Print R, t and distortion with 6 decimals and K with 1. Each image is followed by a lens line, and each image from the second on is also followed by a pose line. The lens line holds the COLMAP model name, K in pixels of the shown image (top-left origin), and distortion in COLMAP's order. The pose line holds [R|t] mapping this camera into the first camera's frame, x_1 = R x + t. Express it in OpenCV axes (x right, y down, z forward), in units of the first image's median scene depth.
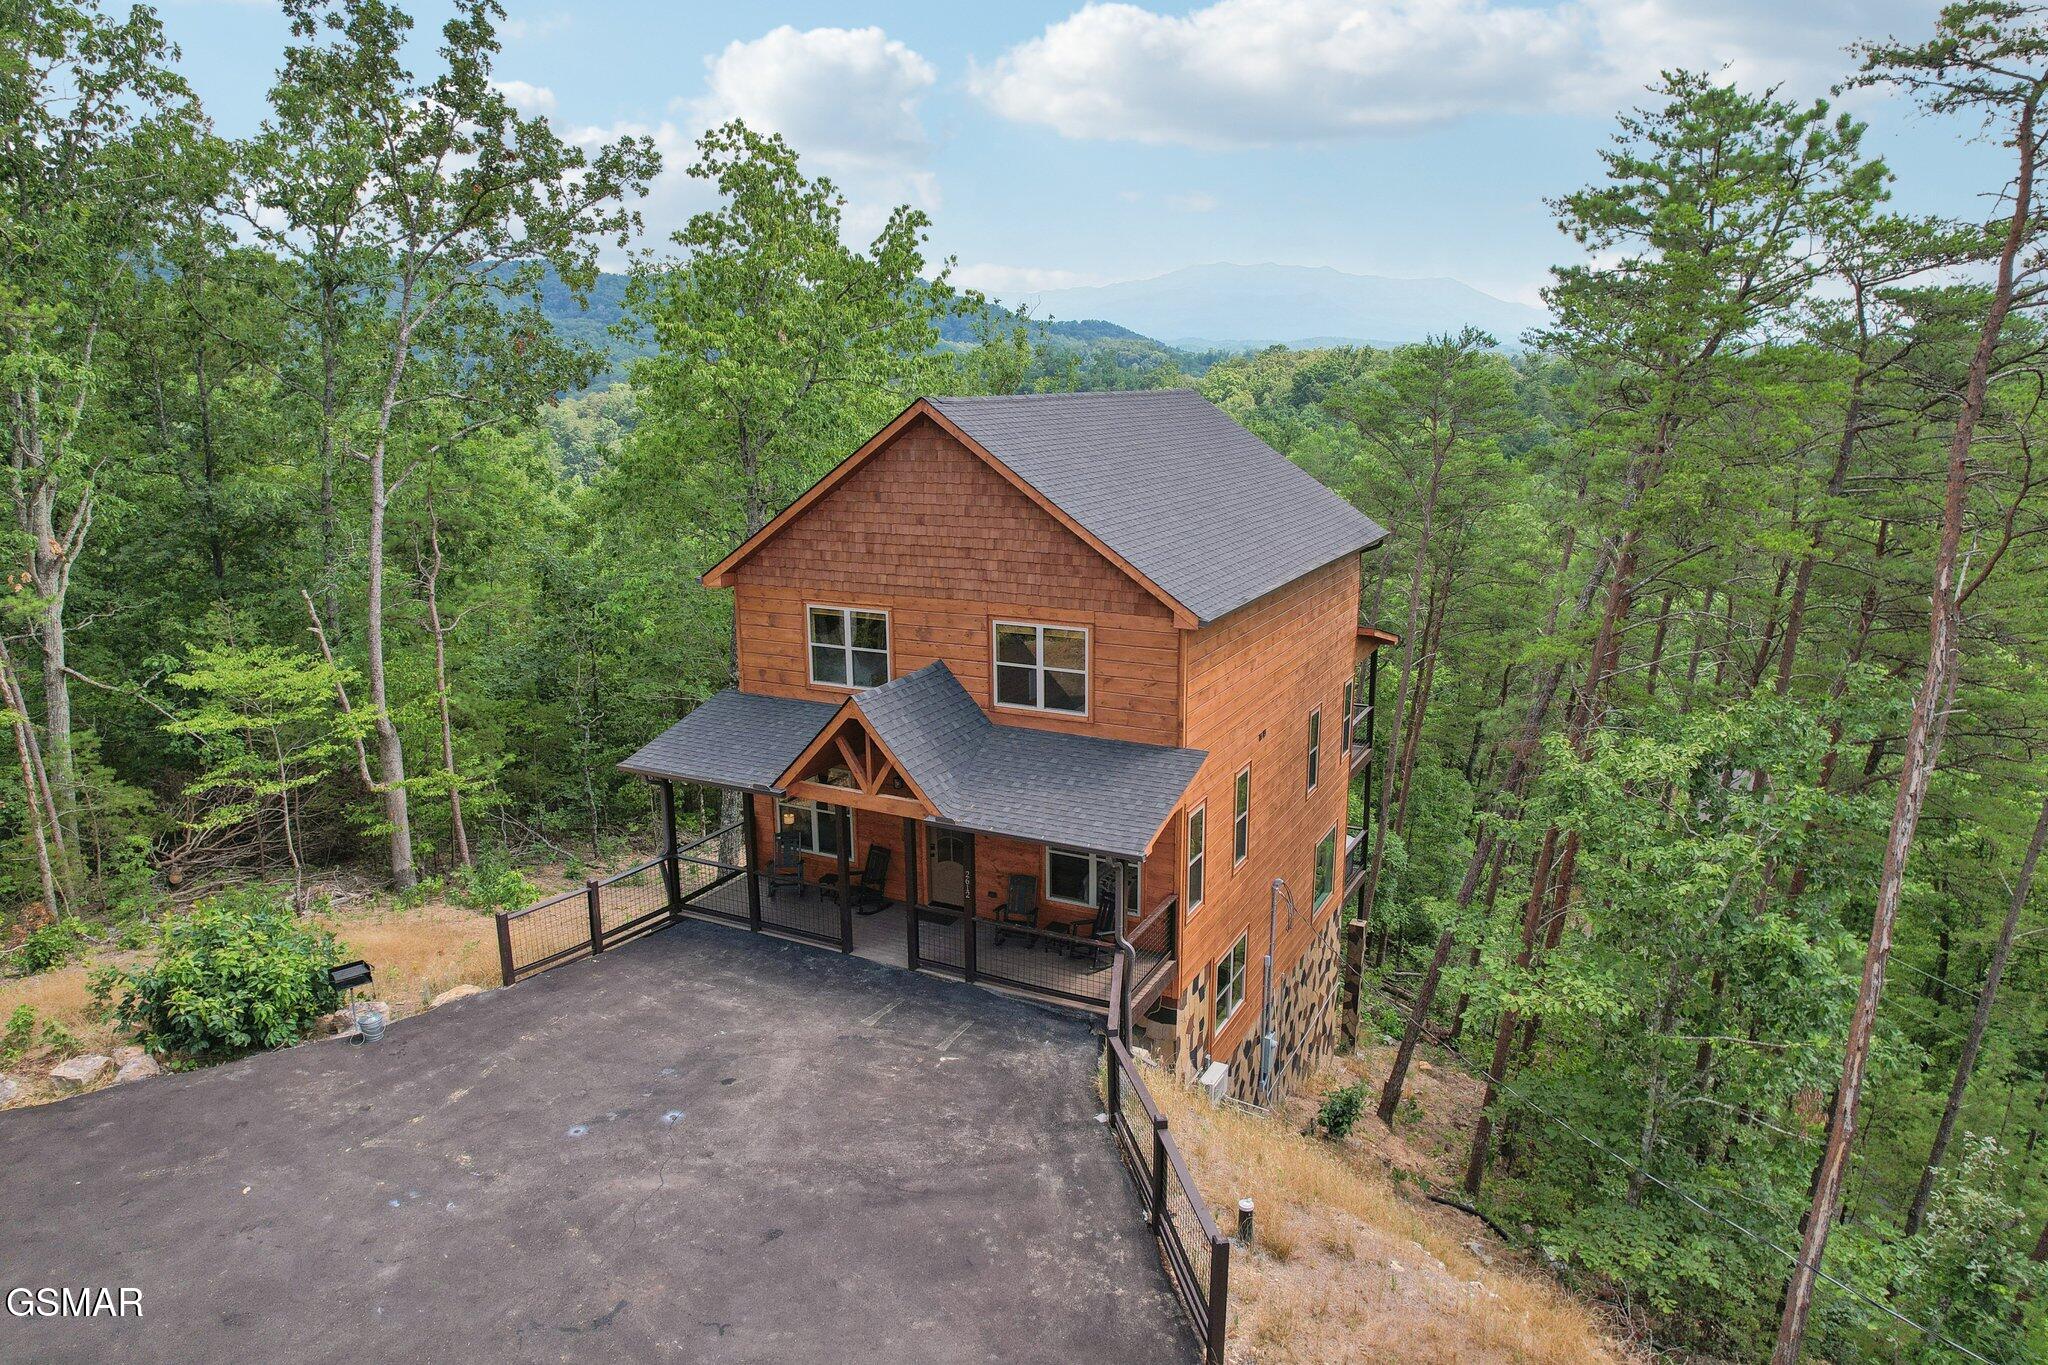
lens RADIAL K [[1306.2, 0, 1032.5], [0, 1306.2, 686.4], [0, 0, 1]] dist [-0.066363, 0.073852]
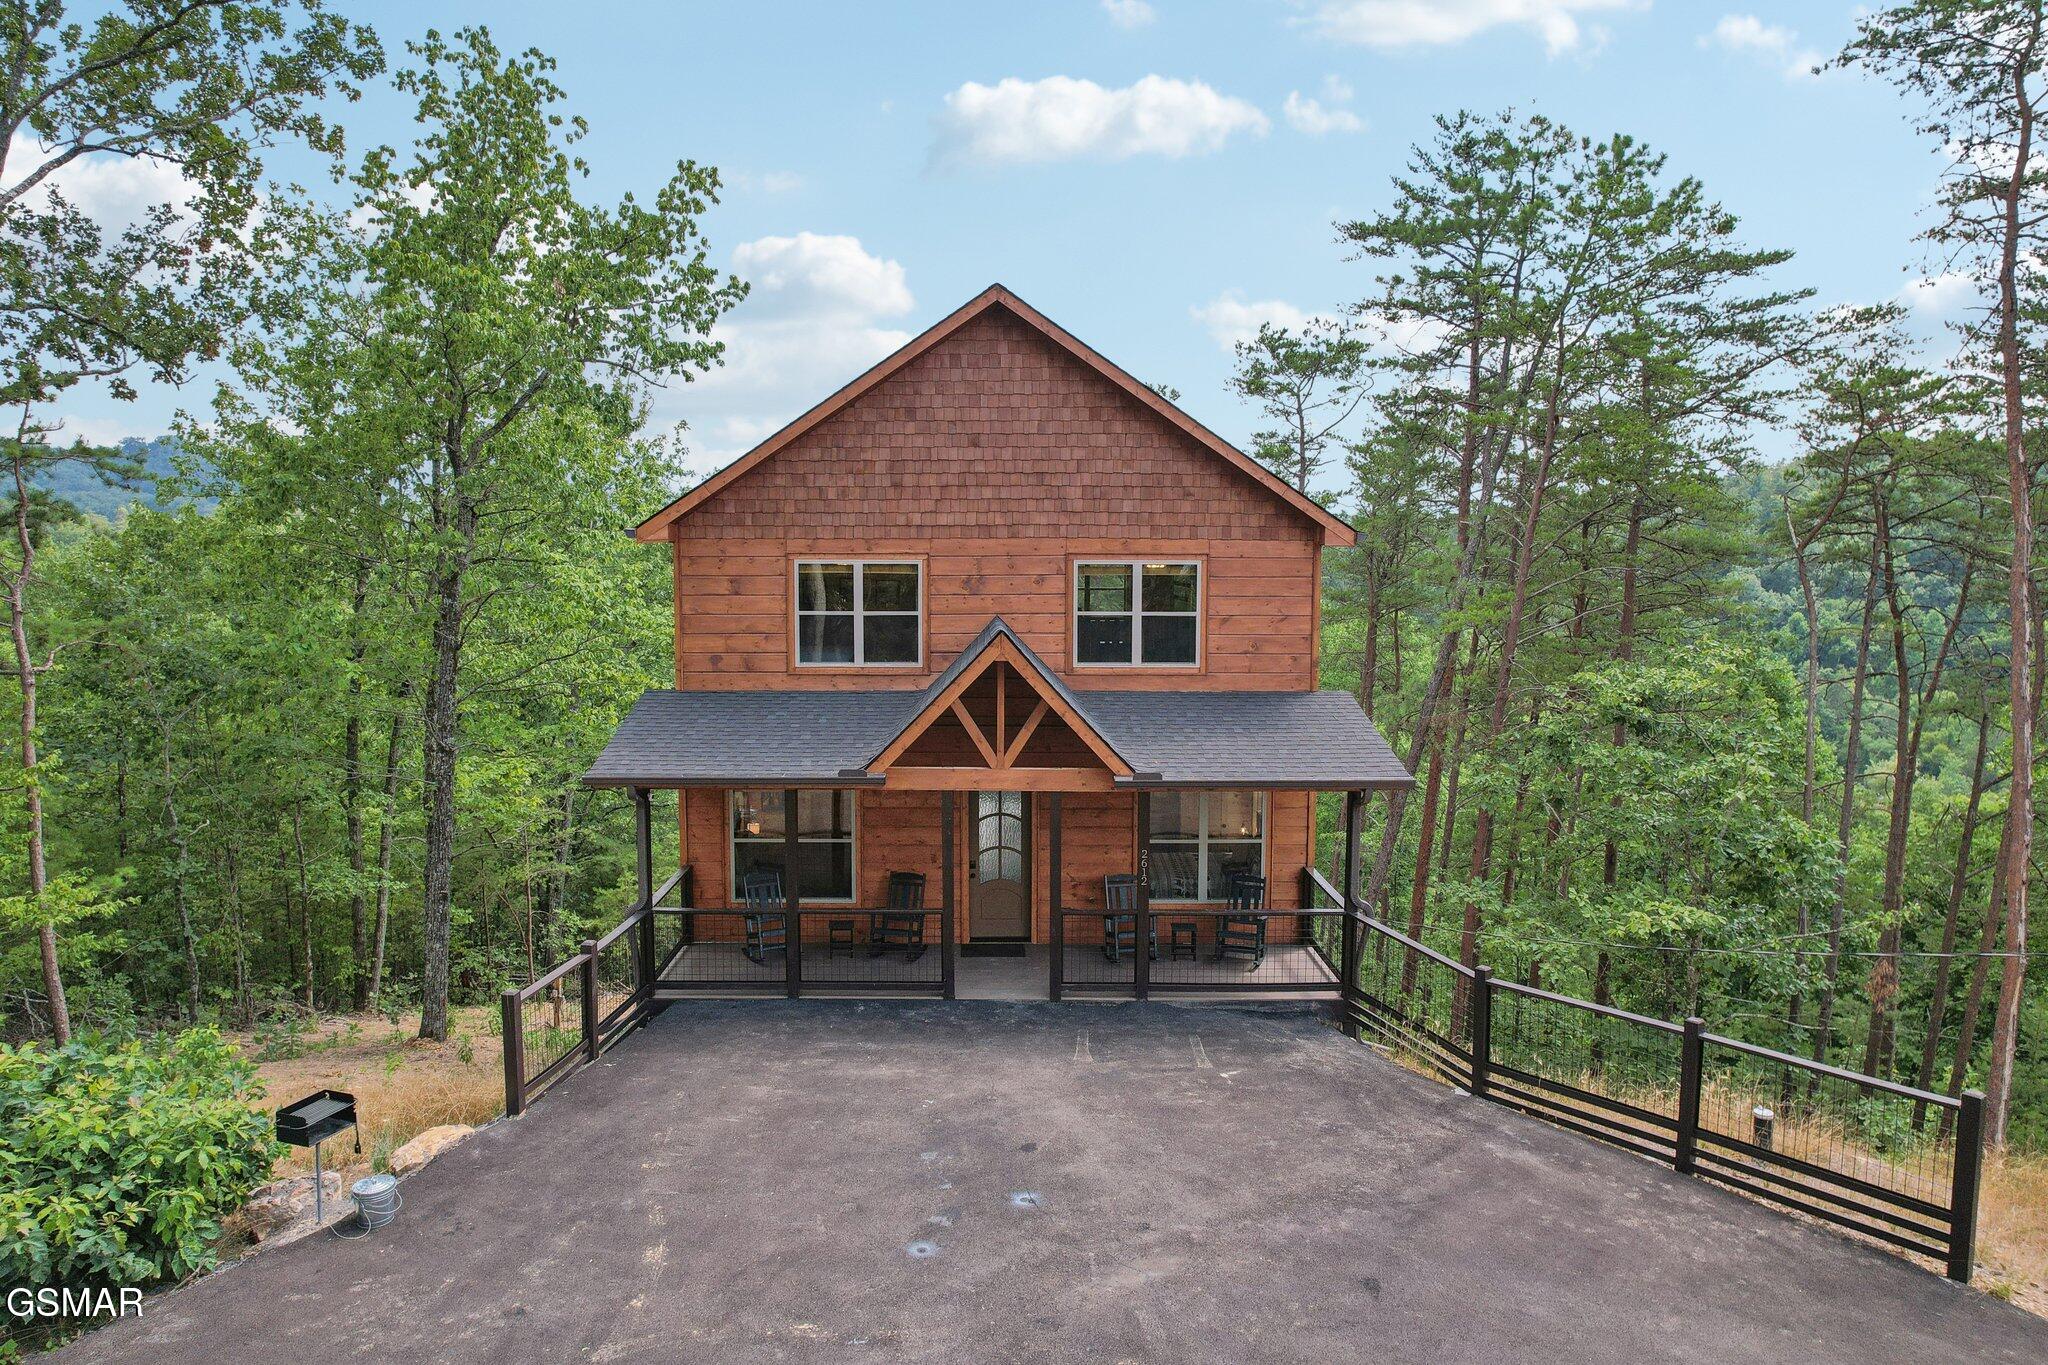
lens RADIAL K [[1346.3, 0, 1023.1], [0, 1346.3, 653.1], [0, 0, 1]] dist [-0.104558, 0.115887]
pose [[0.886087, -0.028287, 0.462655, -0.457849], [0.098833, 0.986713, -0.128958, 0.114435], [-0.452860, 0.159993, 0.877109, 0.287682]]
